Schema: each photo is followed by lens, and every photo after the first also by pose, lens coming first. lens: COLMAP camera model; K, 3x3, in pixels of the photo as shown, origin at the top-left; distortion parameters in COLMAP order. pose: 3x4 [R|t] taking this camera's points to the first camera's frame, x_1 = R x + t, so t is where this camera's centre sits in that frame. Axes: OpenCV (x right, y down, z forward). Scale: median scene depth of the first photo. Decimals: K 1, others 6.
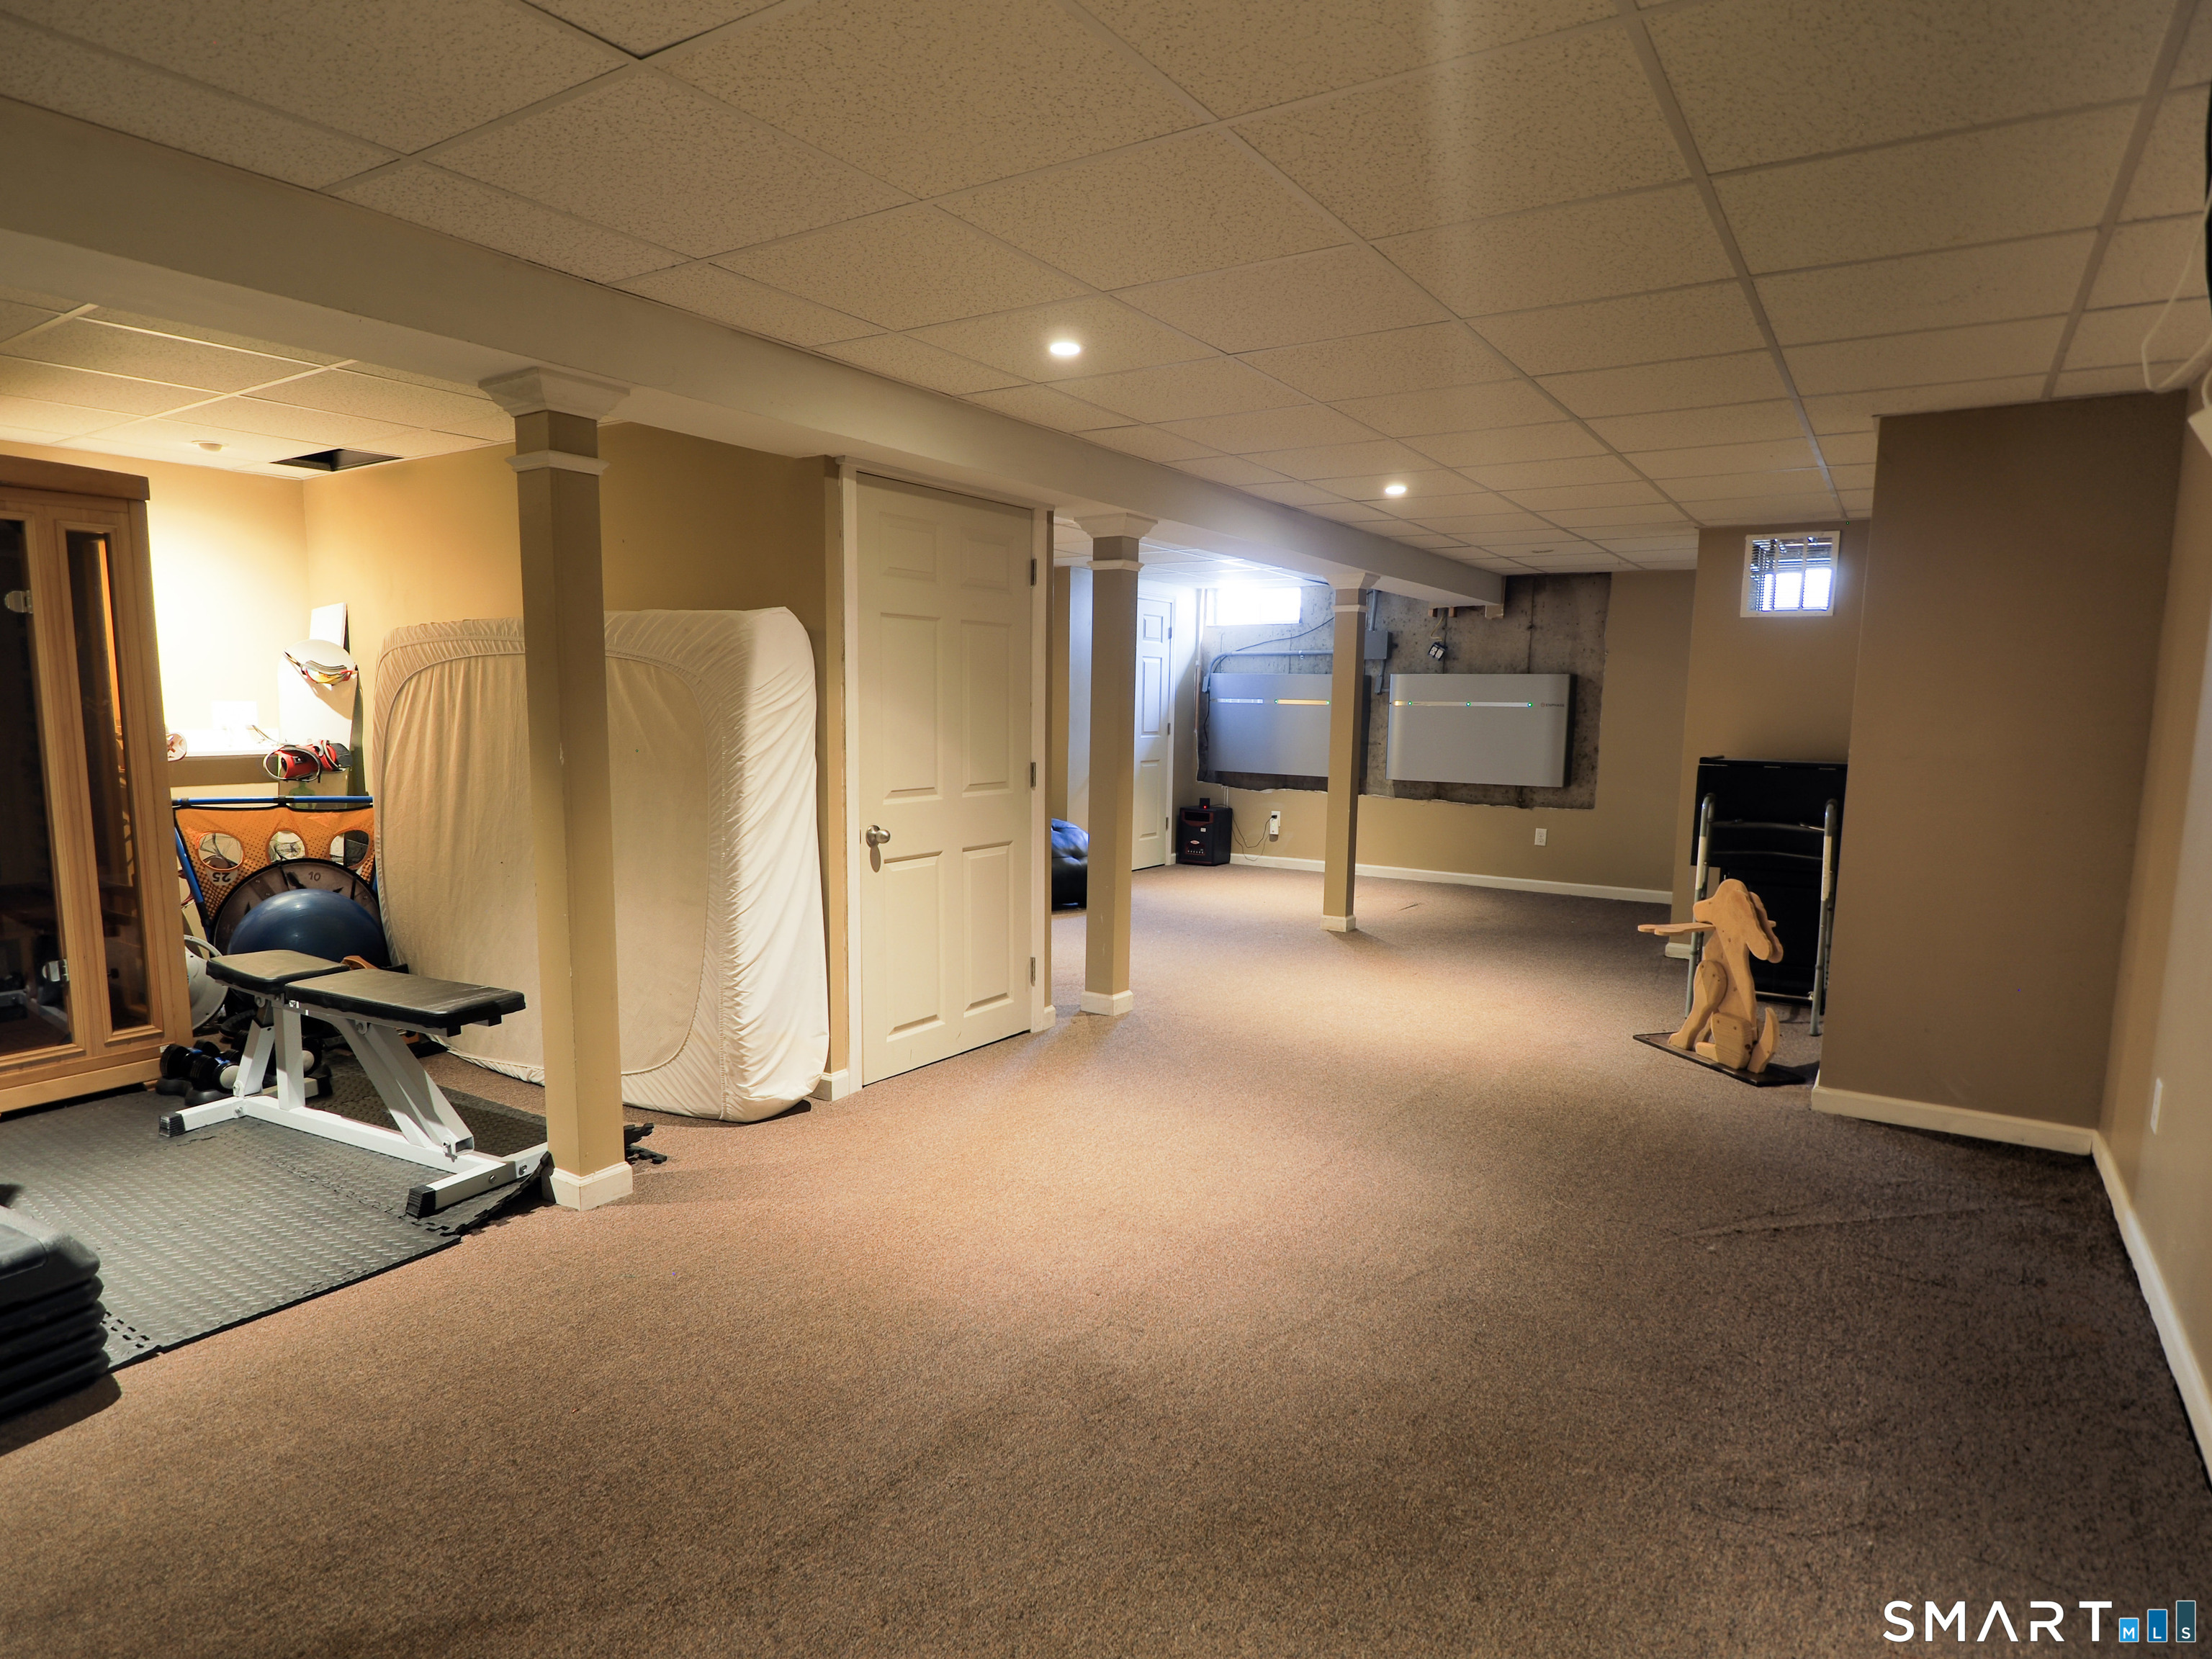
lens RADIAL K [[1237.6, 0, 1085.8], [0, 1237.6, 863.6], [0, 0, 1]] dist [-0.008154, -0.002101]
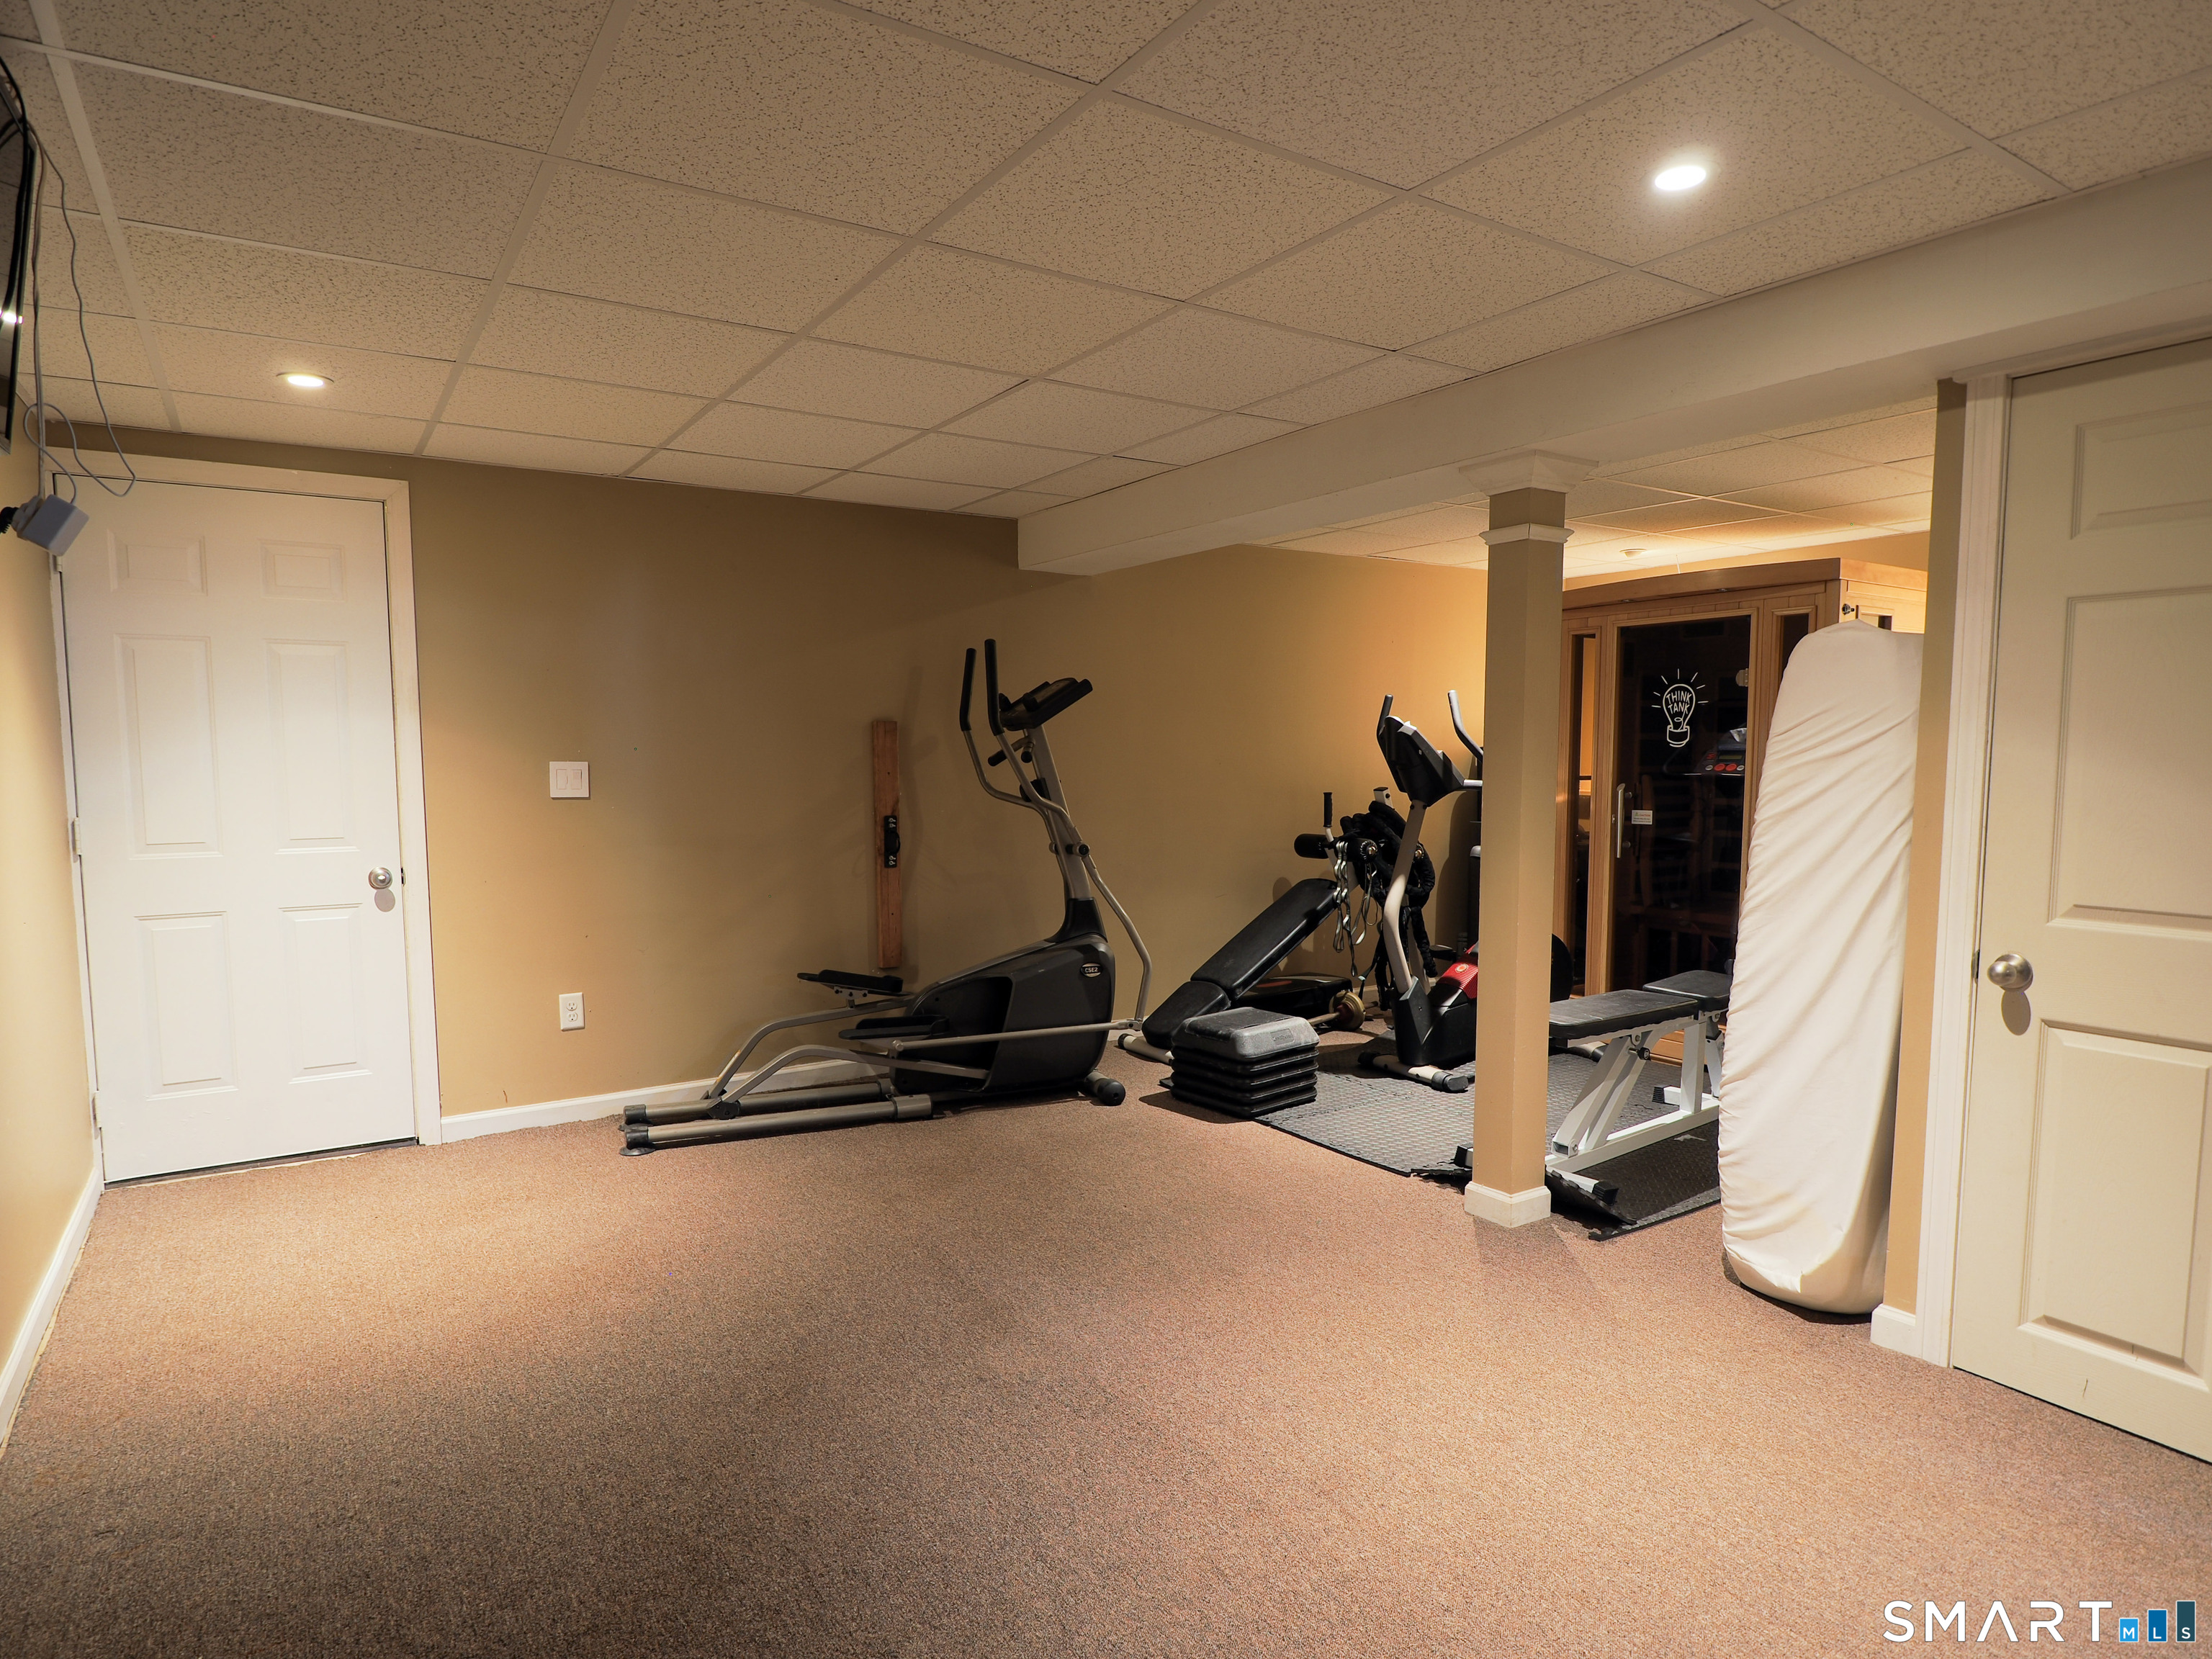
lens RADIAL K [[1237.6, 0, 1085.8], [0, 1237.6, 863.6], [0, 0, 1]] dist [-0.008154, -0.002101]
pose [[-0.393785, 0.073459, -0.916262, 0.440147], [-0.122311, 0.983750, 0.131436, -0.078506], [0.911029, 0.163827, -0.378402, 0.648426]]
